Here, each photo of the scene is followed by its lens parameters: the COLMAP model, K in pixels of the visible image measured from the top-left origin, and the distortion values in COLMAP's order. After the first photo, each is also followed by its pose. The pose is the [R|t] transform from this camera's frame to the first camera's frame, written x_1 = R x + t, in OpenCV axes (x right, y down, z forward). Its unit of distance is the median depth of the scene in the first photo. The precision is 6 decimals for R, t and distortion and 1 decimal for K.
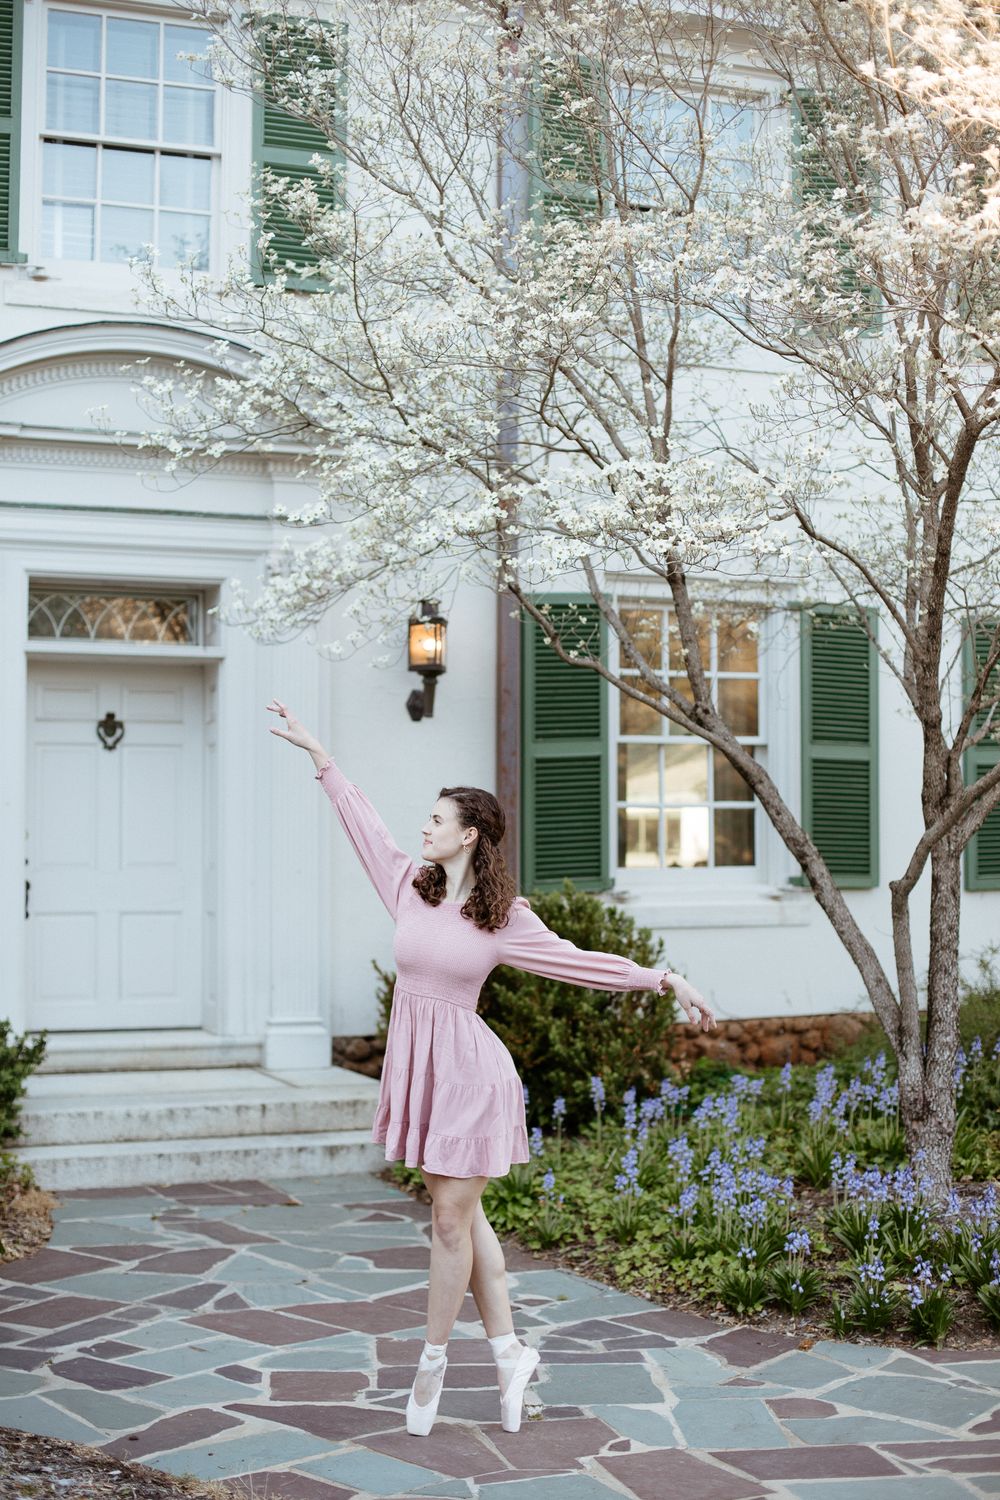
lens RADIAL K [[2288.9, 0, 510.8], [0, 2288.9, 750.0], [0, 0, 1]] dist [0.030313, 0.000000]
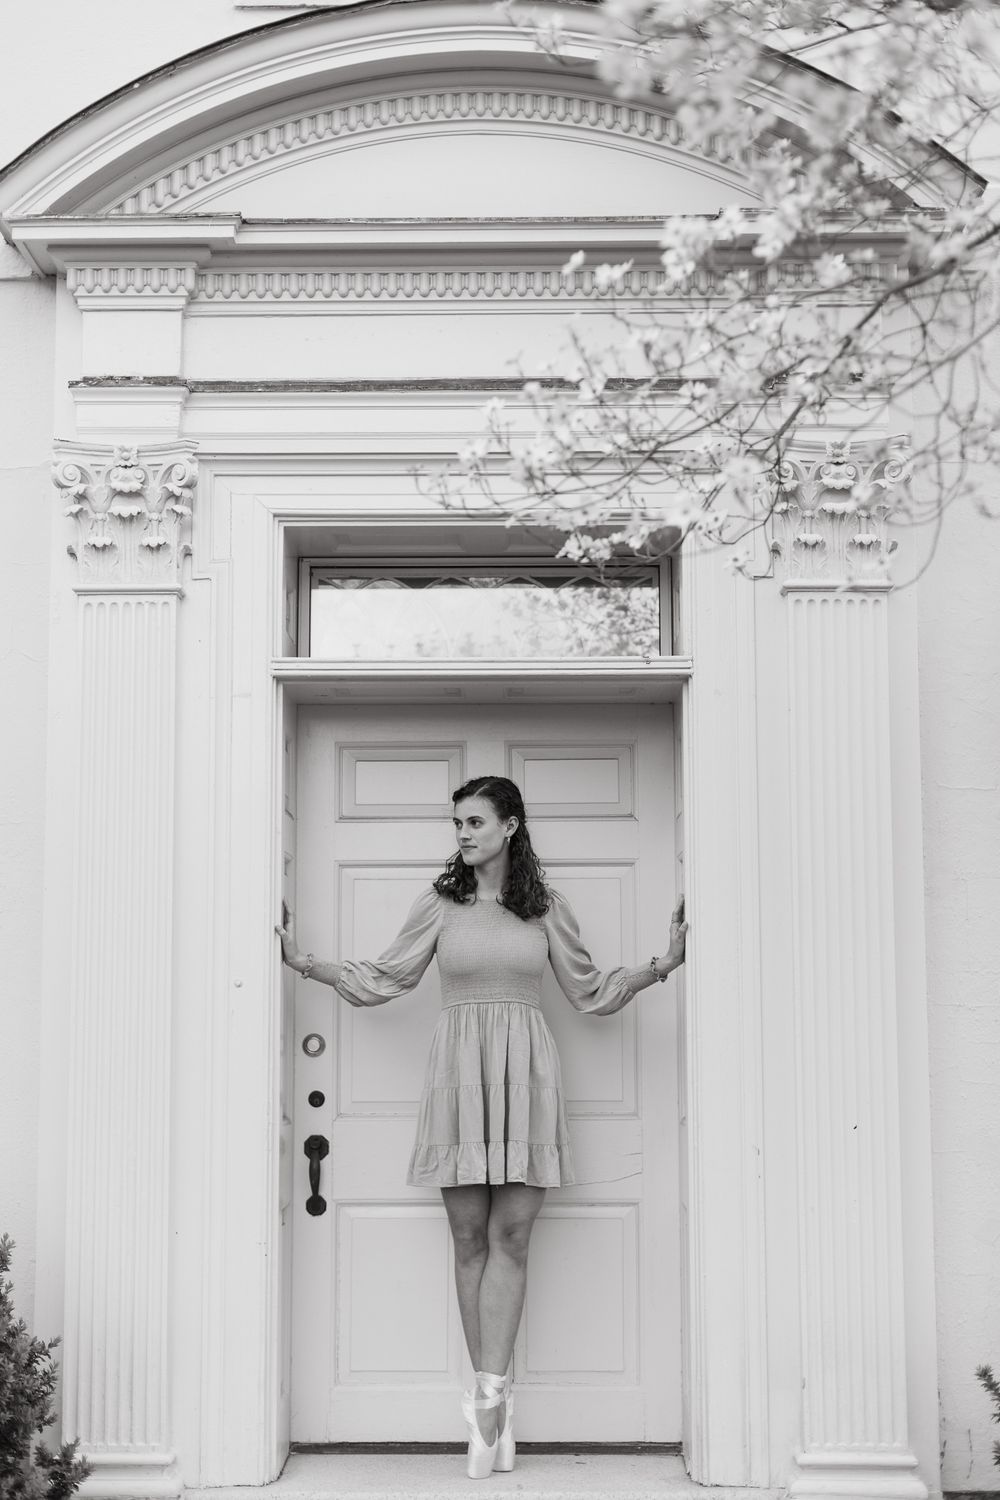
lens RADIAL K [[2288.9, 0, 540.6], [0, 2288.9, 720.3], [0, 0, 1]] dist [0.030313, 0.000000]
pose [[0.920269, -0.051465, -0.387886, 0.040592], [0.016785, 0.995592, -0.092272, 0.016288], [0.390926, 0.078405, 0.917077, 0.681972]]
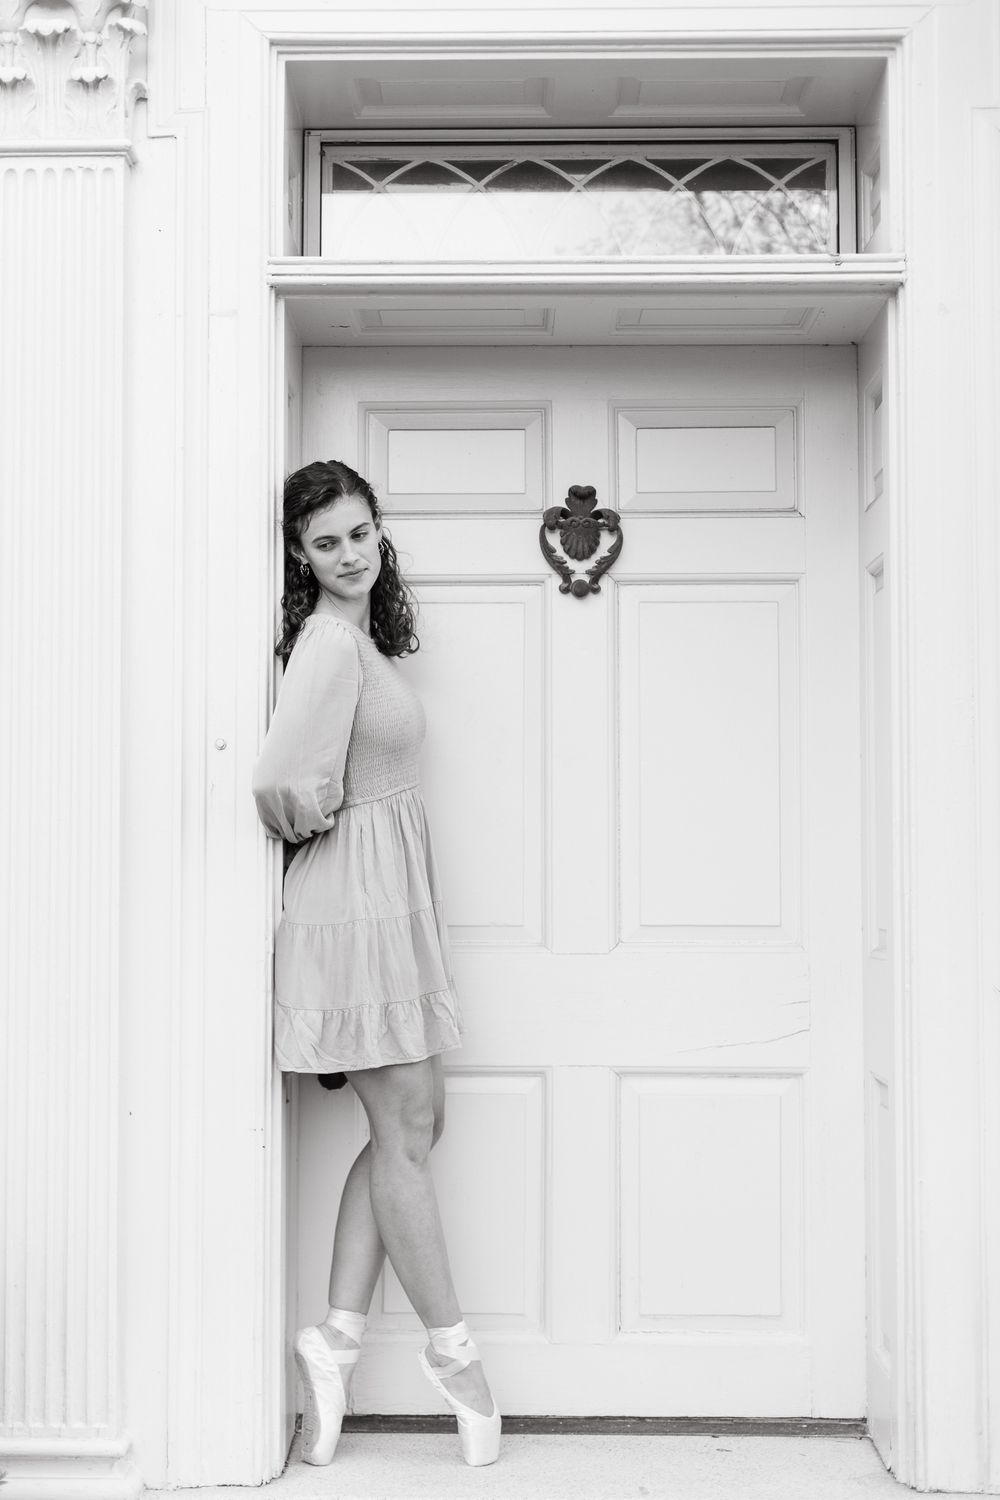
lens RADIAL K [[2501.3, 0, 490.9], [0, 2501.3, 701.4], [0, 0, 1]] dist [0.023533, 0.000000]
pose [[0.915256, -0.026428, -0.402004, -0.047332], [0.012698, 0.999243, -0.036780, 0.036958], [0.402672, 0.028559, 0.914899, 0.822280]]
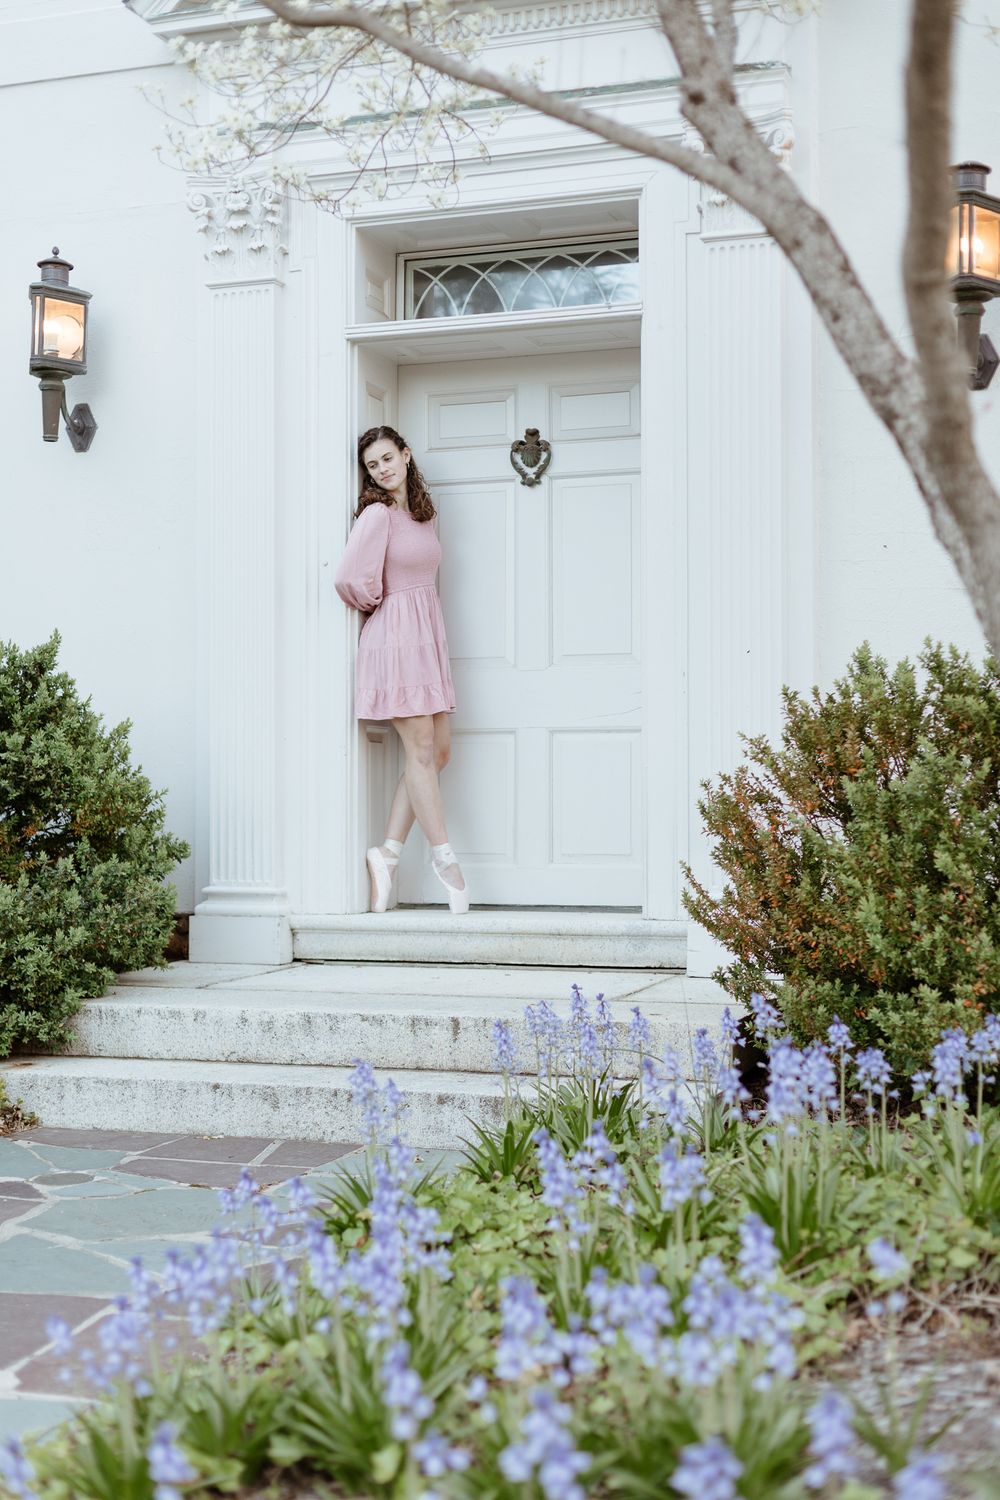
lens RADIAL K [[2288.9, 0, 503.4], [0, 2288.9, 707.4], [0, 0, 1]] dist [0.030313, 0.000000]
pose [[0.737114, -0.036381, -0.674788, 0.328264], [0.028906, 0.999333, -0.022303, 0.098359], [0.675150, -0.003066, 0.737674, 0.640386]]
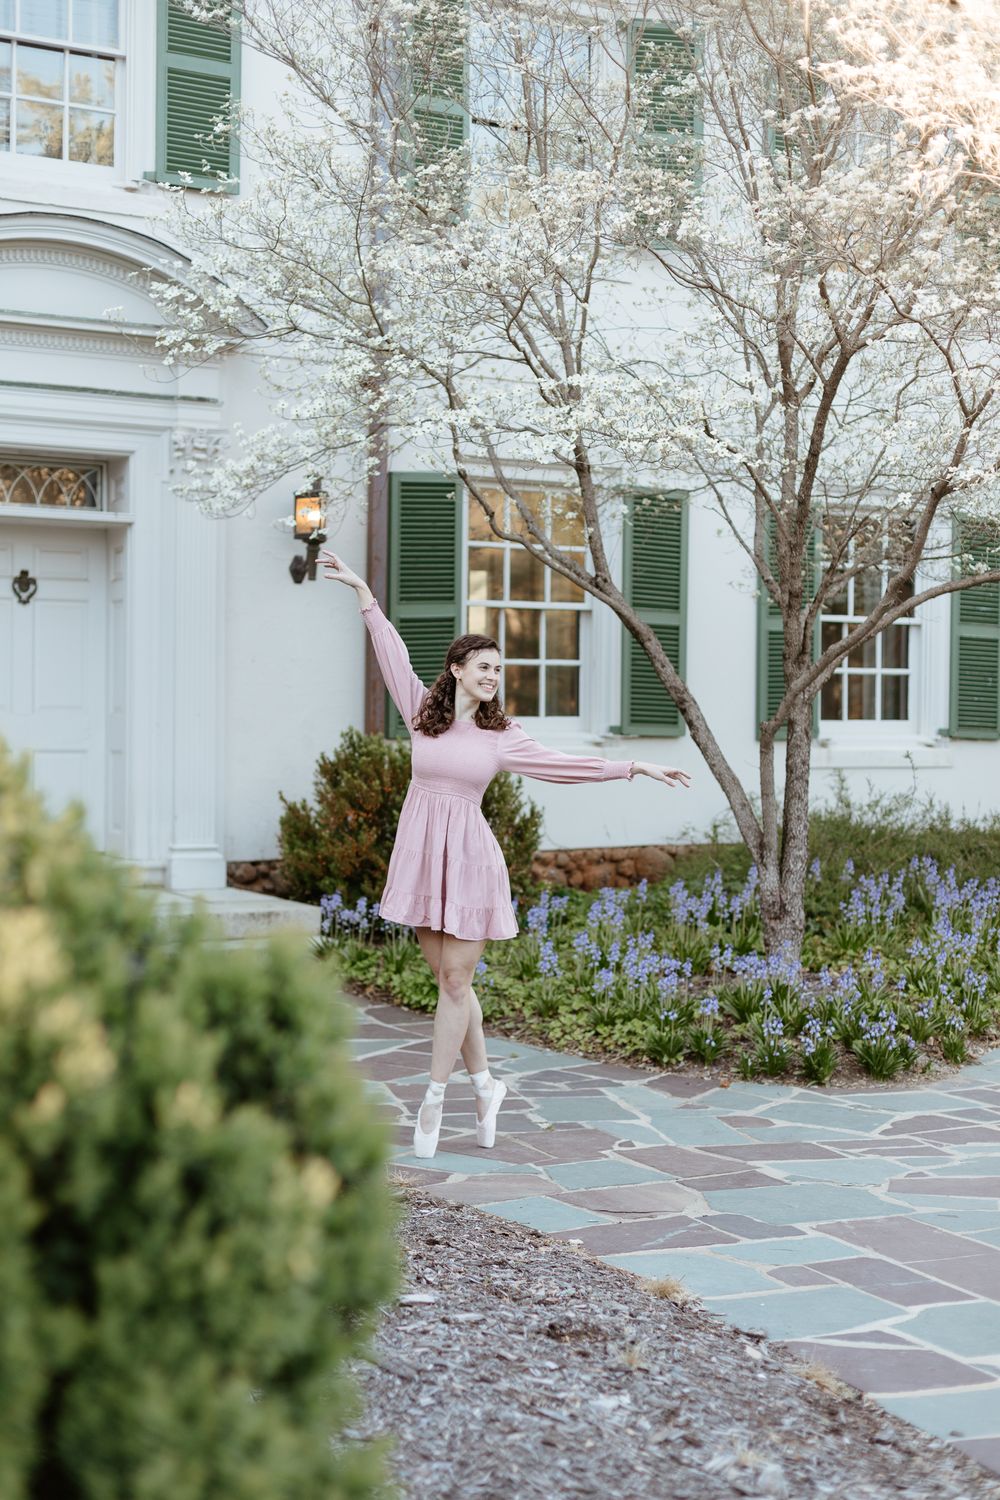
lens RADIAL K [[2288.9, 0, 495.9], [0, 2288.9, 749.1], [0, 0, 1]] dist [0.030313, 0.000000]
pose [[0.988781, 0.008997, 0.149101, -0.143520], [-0.017437, 0.998312, 0.055393, 0.005920], [-0.148351, -0.057371, 0.987269, -0.166901]]
